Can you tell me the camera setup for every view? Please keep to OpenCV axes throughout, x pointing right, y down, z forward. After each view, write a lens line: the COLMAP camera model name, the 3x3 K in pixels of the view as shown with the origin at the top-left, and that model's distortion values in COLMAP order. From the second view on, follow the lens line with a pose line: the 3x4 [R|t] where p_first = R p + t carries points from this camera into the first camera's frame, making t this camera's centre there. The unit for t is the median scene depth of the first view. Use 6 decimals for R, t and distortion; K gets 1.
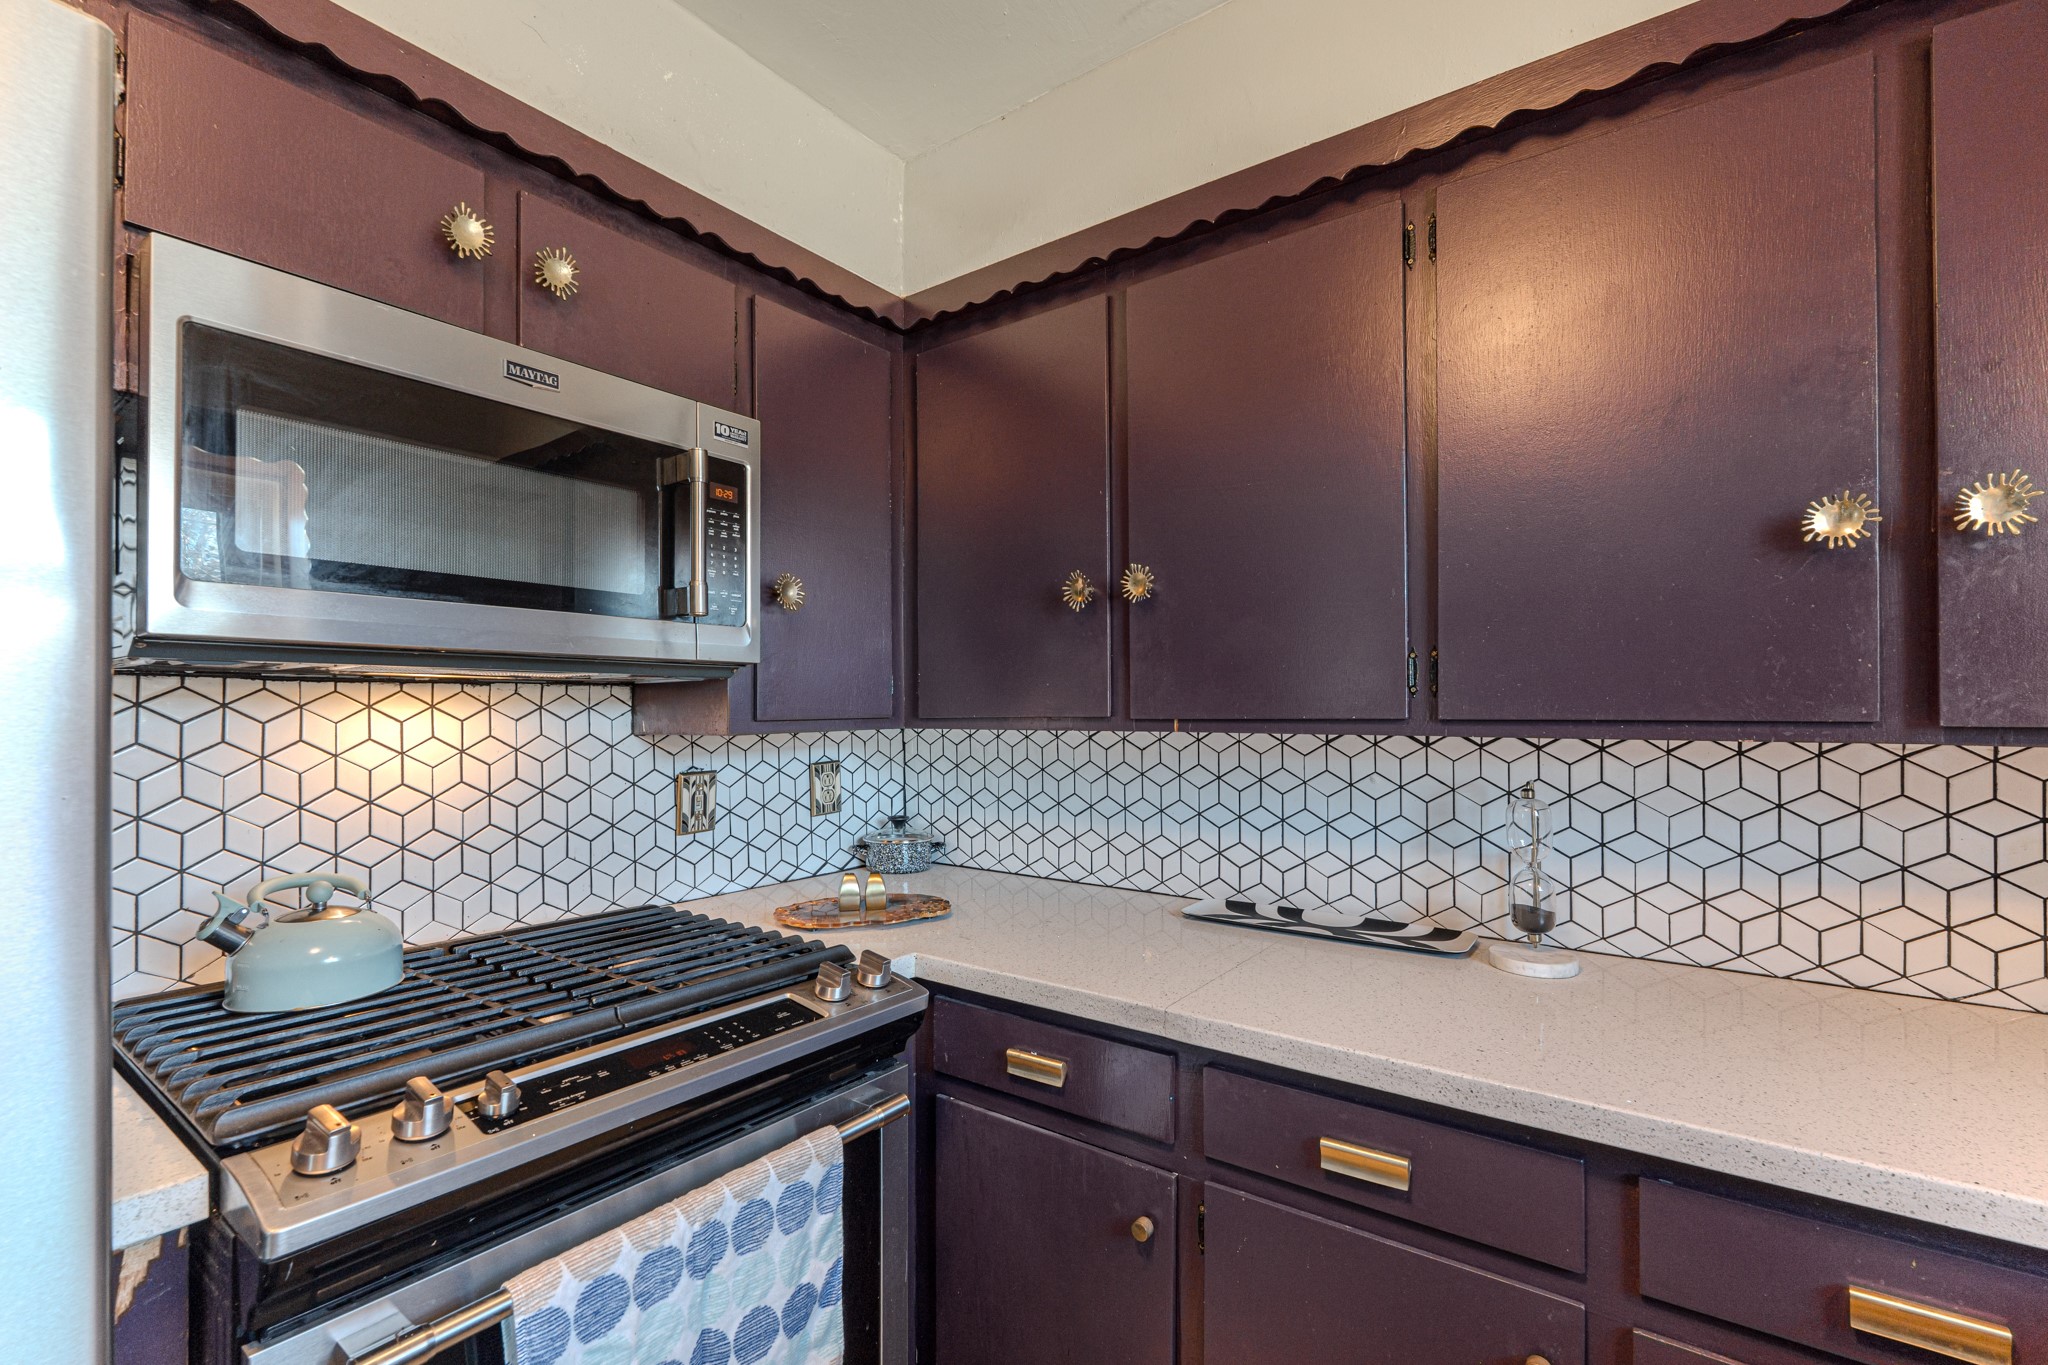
lens RADIAL K [[921.9, 0, 1005.3], [0, 921.9, 702.0], [0, 0, 1]] dist [-0.002668, 0.003573]
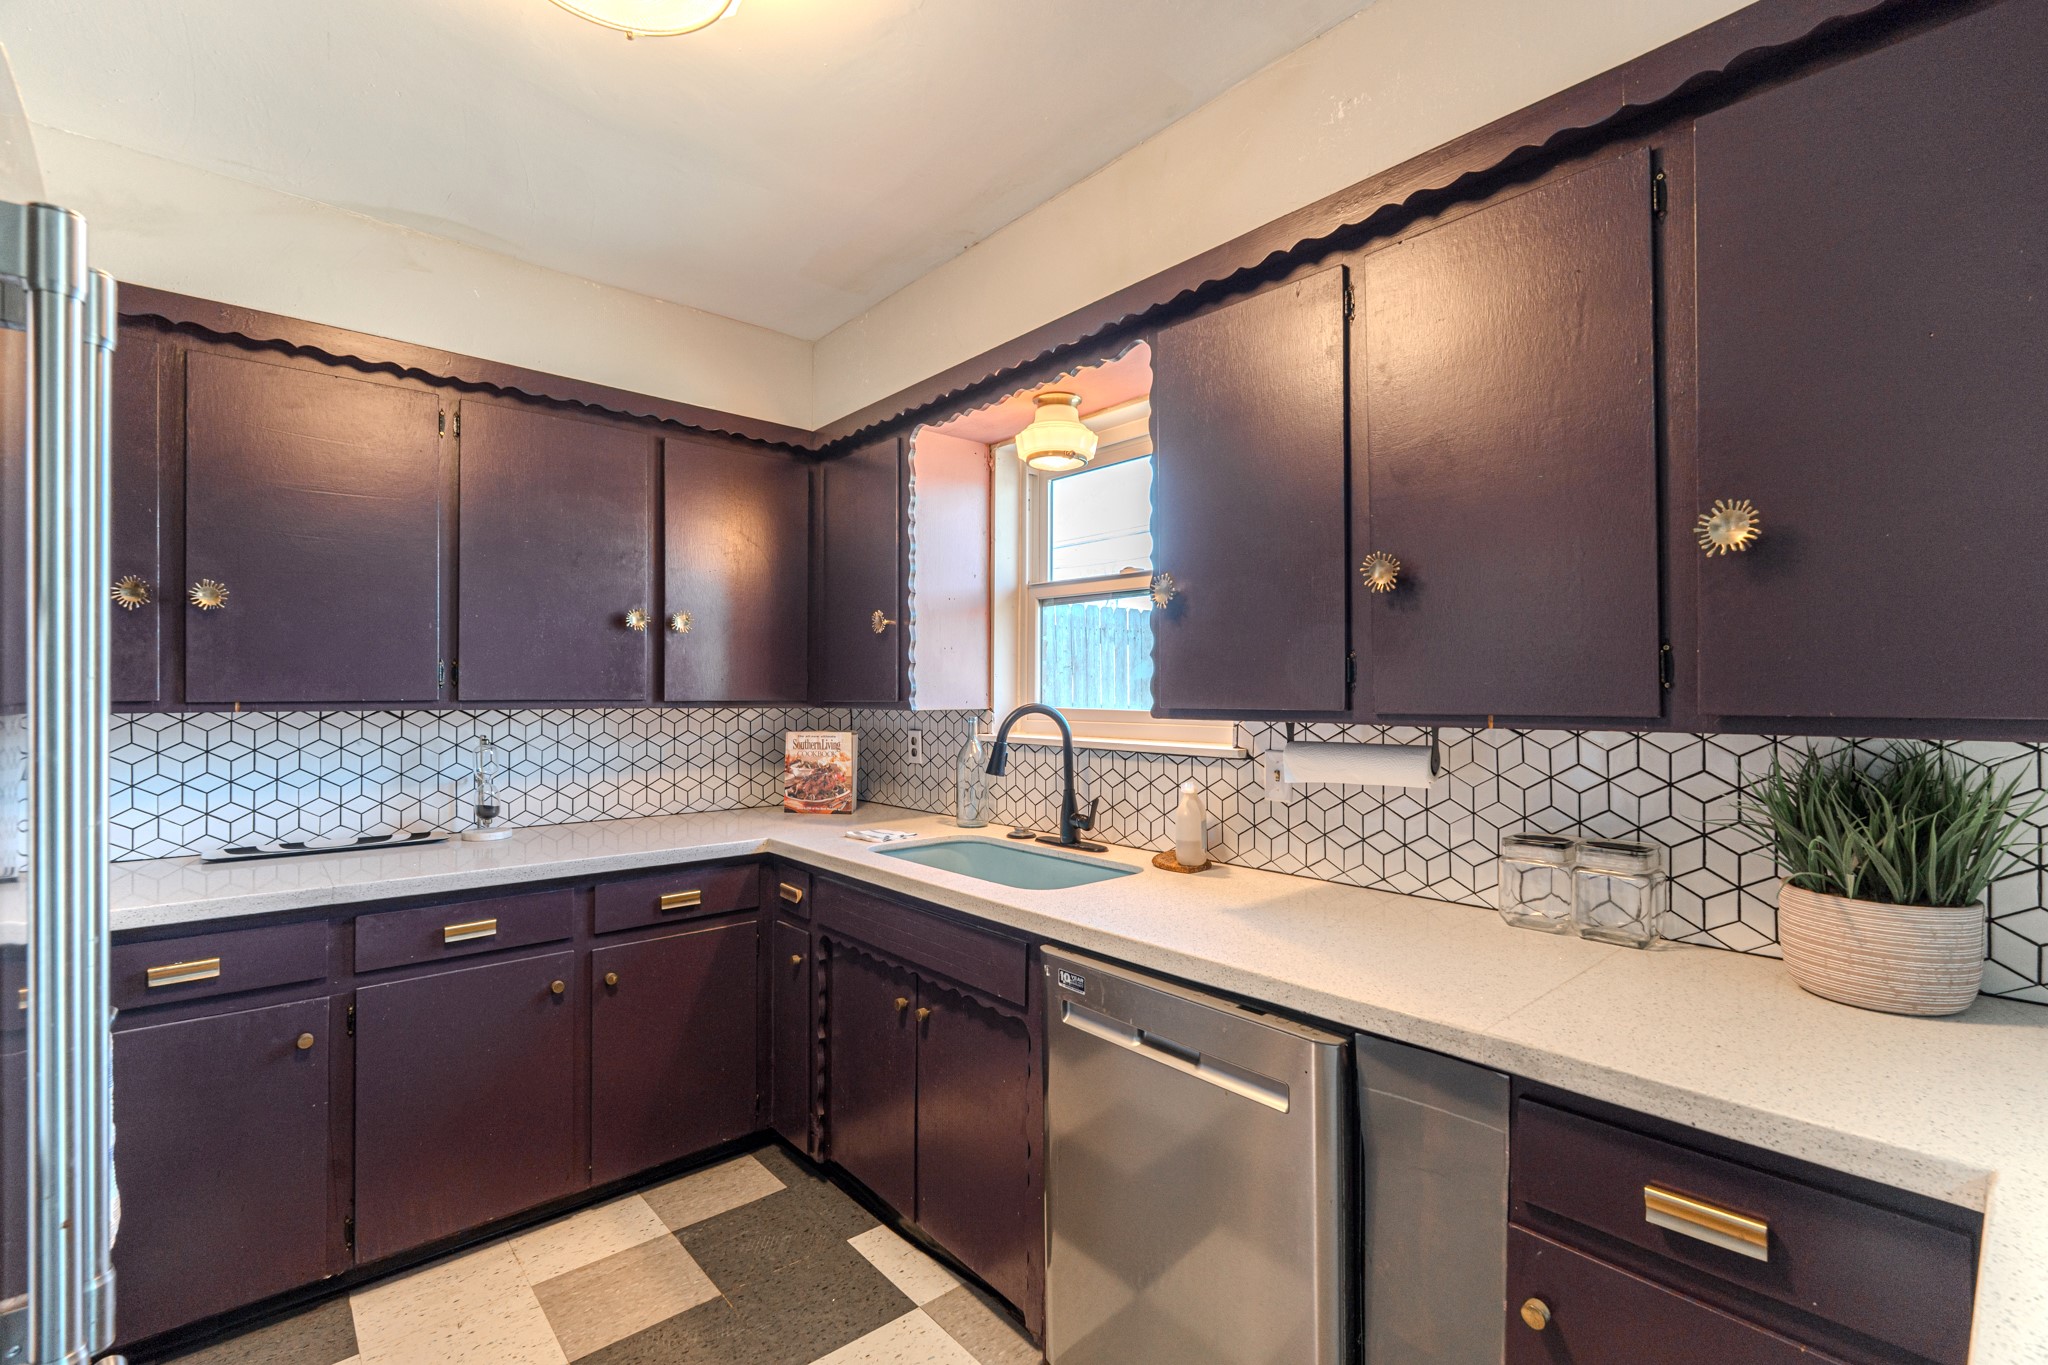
lens RADIAL K [[921.9, 0, 1063.1], [0, 921.9, 697.4], [0, 0, 1]] dist [-0.002668, 0.003573]
pose [[0.194664, -0.006206, 0.980850, -0.917769], [-0.007221, 0.999944, 0.007760, -0.009443], [-0.980843, -0.008593, 0.194608, -0.429264]]
